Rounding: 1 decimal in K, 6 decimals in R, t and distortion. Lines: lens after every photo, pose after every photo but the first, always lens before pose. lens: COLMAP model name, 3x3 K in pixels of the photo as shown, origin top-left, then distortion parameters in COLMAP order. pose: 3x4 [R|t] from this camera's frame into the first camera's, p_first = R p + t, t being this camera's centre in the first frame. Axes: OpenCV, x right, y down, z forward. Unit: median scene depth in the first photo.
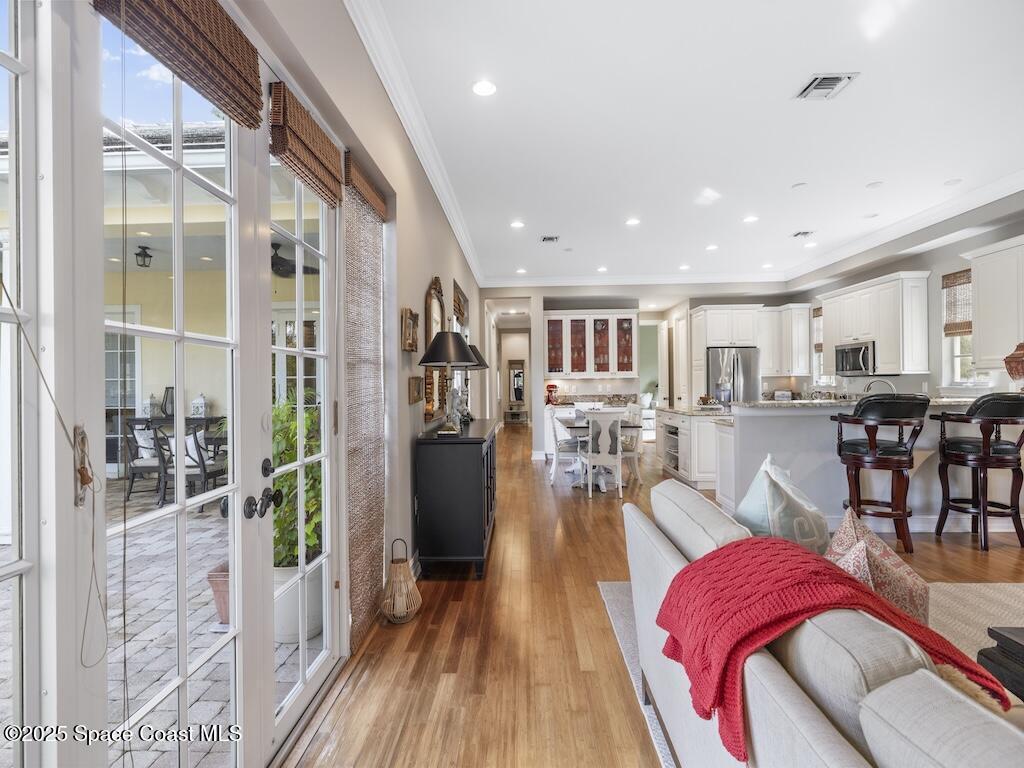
lens RADIAL K [[497.5, 0, 509.0], [0, 497.5, 380.4], [0, 0, 1]] dist [-0.002665, 0.000789]
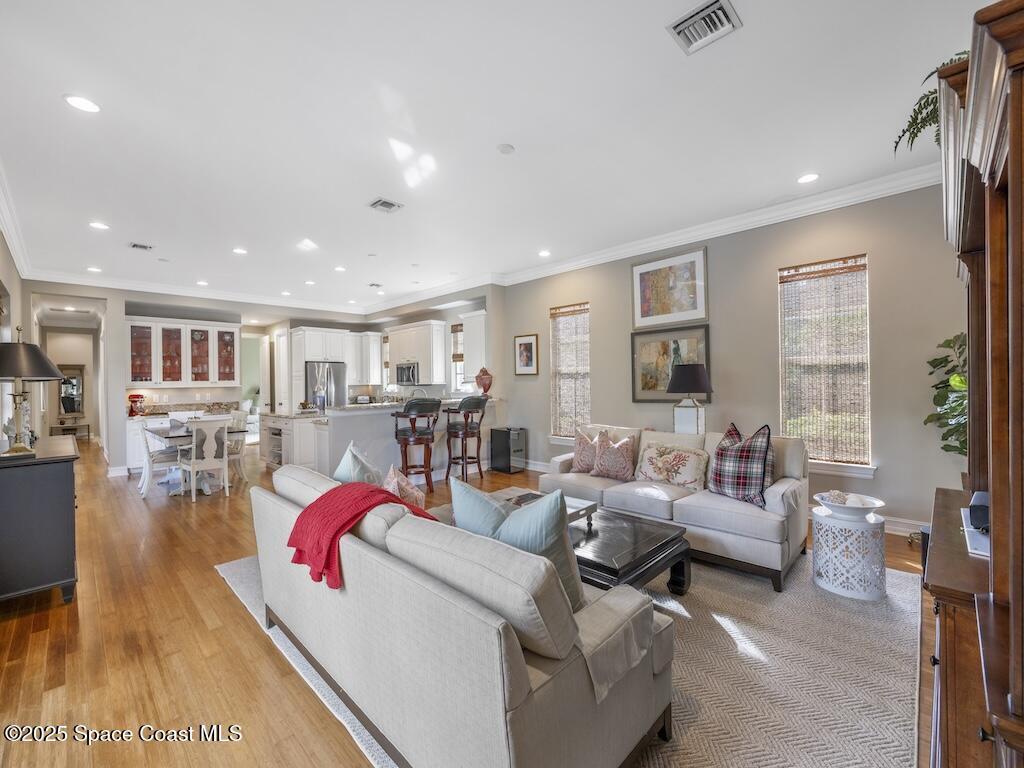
lens RADIAL K [[432.1, 0, 507.1], [0, 432.1, 381.6], [0, 0, 1]] dist [0.004791, 0.000612]
pose [[0.680791, 0.002246, 0.732474, -0.054987], [0.004238, 0.999966, -0.007006, -0.010221], [-0.732465, 0.007874, 0.680759, -0.109713]]
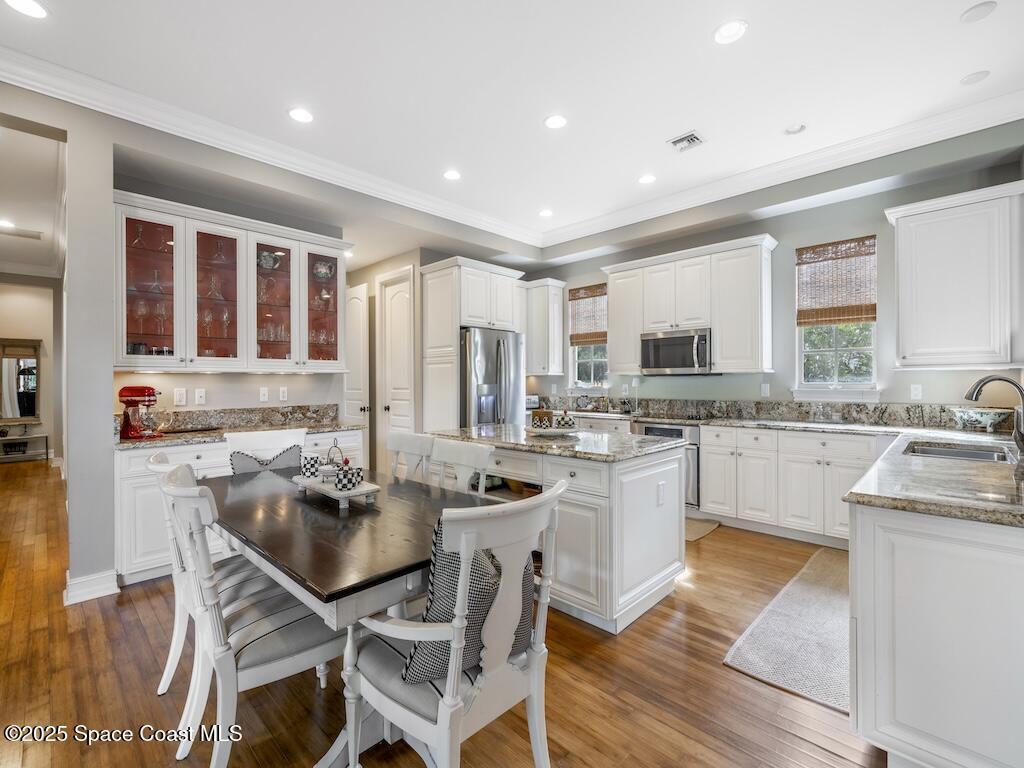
lens RADIAL K [[449.5, 0, 497.1], [0, 449.5, 383.3], [0, 0, 1]] dist [0.002452, 0.000116]
pose [[0.681660, 0.005893, 0.731646, 0.027945], [-0.006847, 0.999975, -0.001675, 0.006957], [-0.731637, -0.003868, 0.681683, 0.795820]]
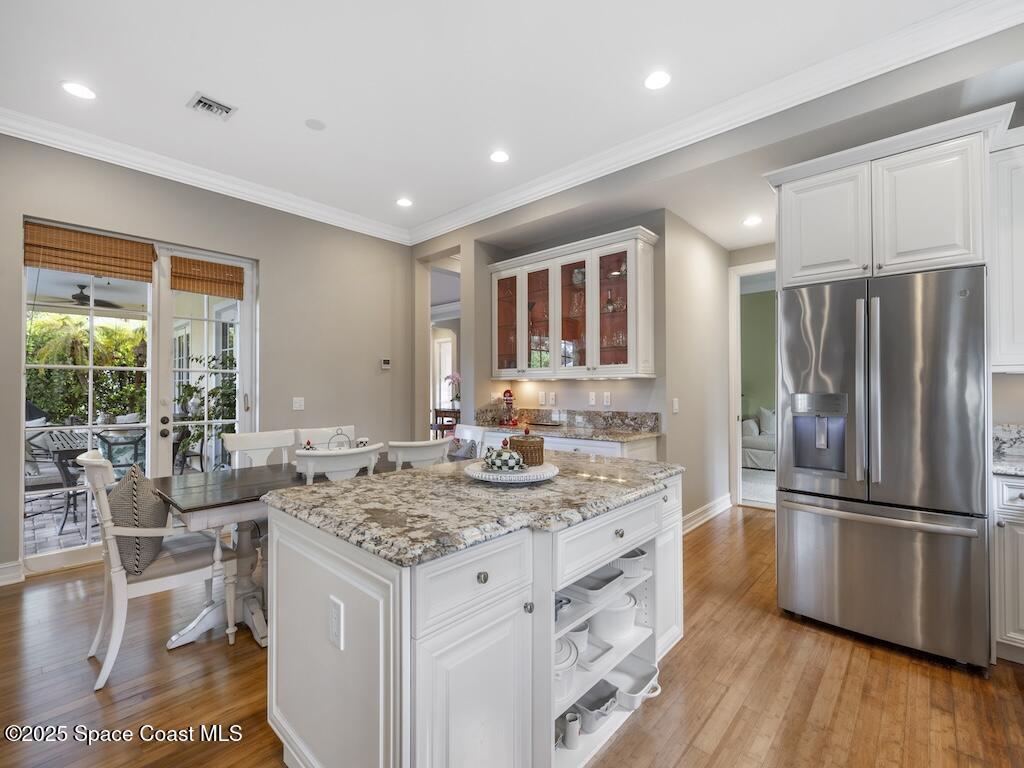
lens RADIAL K [[449.5, 0, 510.0], [0, 449.5, 384.6], [0, 0, 1]] dist [0.002452, 0.000116]
pose [[0.747892, 0.014209, -0.663668, 0.633828], [-0.003951, 0.999848, 0.016954, -0.008569], [0.663808, -0.010058, 0.747835, 0.870550]]
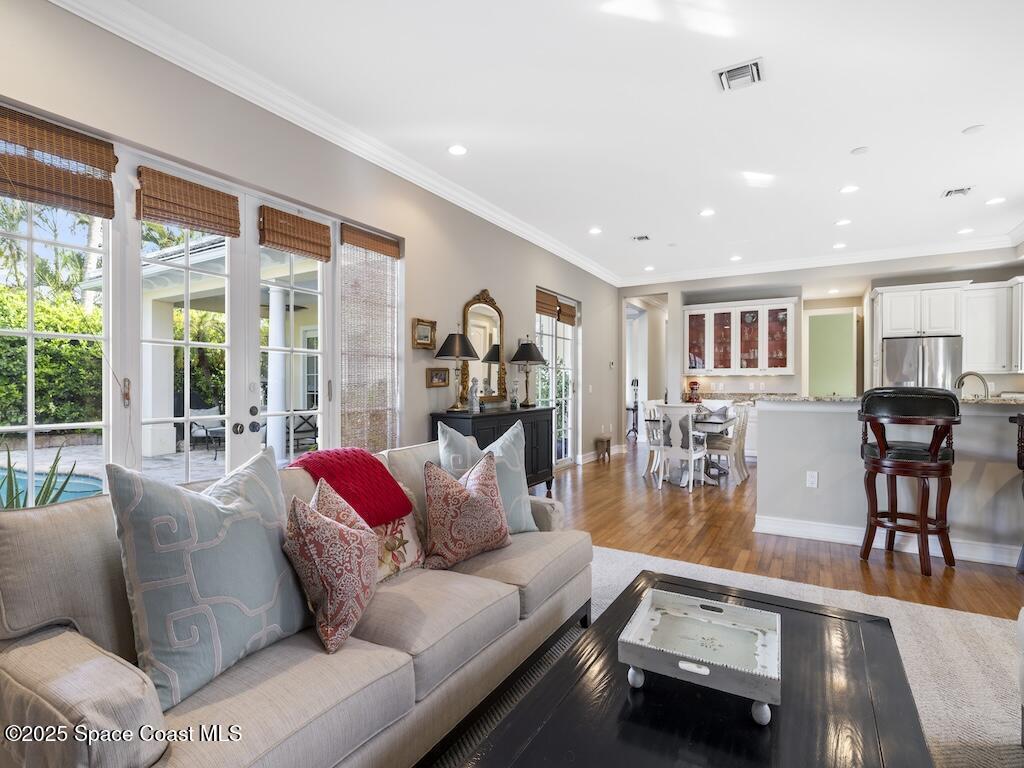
lens RADIAL K [[497.5, 0, 499.2], [0, 497.5, 381.8], [0, 0, 1]] dist [-0.002665, 0.000789]
pose [[0.855470, 0.019637, -0.517480, 0.381774], [-0.016410, 0.999807, 0.010812, 0.008249], [0.517592, -0.000758, 0.855627, -0.041615]]
